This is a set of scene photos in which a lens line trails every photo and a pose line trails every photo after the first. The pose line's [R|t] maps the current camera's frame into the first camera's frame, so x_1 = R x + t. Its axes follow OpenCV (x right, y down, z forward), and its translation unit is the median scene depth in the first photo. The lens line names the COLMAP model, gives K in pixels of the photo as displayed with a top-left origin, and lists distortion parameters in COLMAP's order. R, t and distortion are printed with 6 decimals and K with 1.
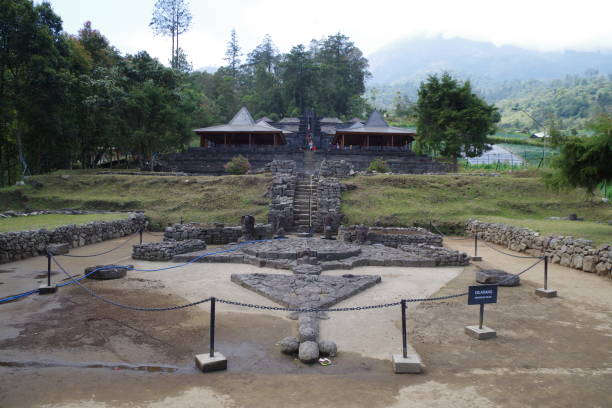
lens RADIAL K [[459.8, 0, 317.3], [0, 459.8, 201.8], [0, 0, 1]] dist [-0.040322, 0.007585]
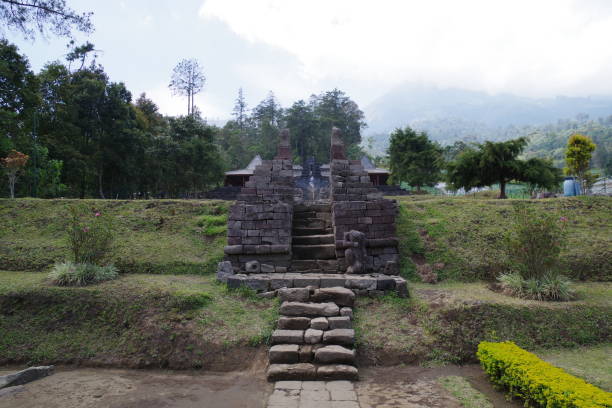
lens RADIAL K [[459.8, 0, 317.3], [0, 459.8, 201.8], [0, 0, 1]] dist [-0.040322, 0.007585]
pose [[0.999782, -0.020637, -0.003250, 0.000684], [0.020181, 0.994242, -0.105240, 0.020990], [0.005403, 0.105152, 0.994442, -0.087041]]
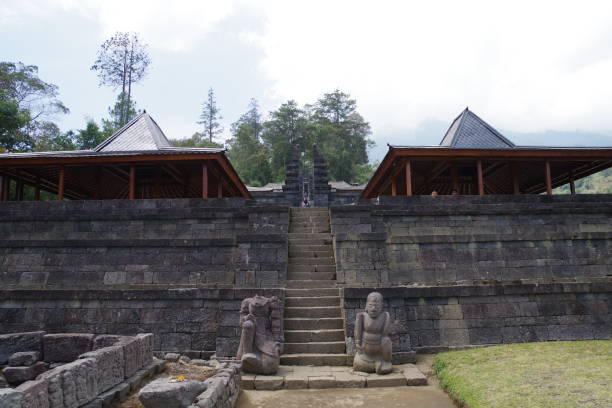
lens RADIAL K [[459.8, 0, 317.3], [0, 459.8, 201.8], [0, 0, 1]] dist [-0.040322, 0.007585]
pose [[0.999670, -0.022016, 0.013208, -0.005726], [0.024049, 0.983085, -0.181565, -0.020311], [-0.008987, 0.181822, 0.983290, 0.244039]]
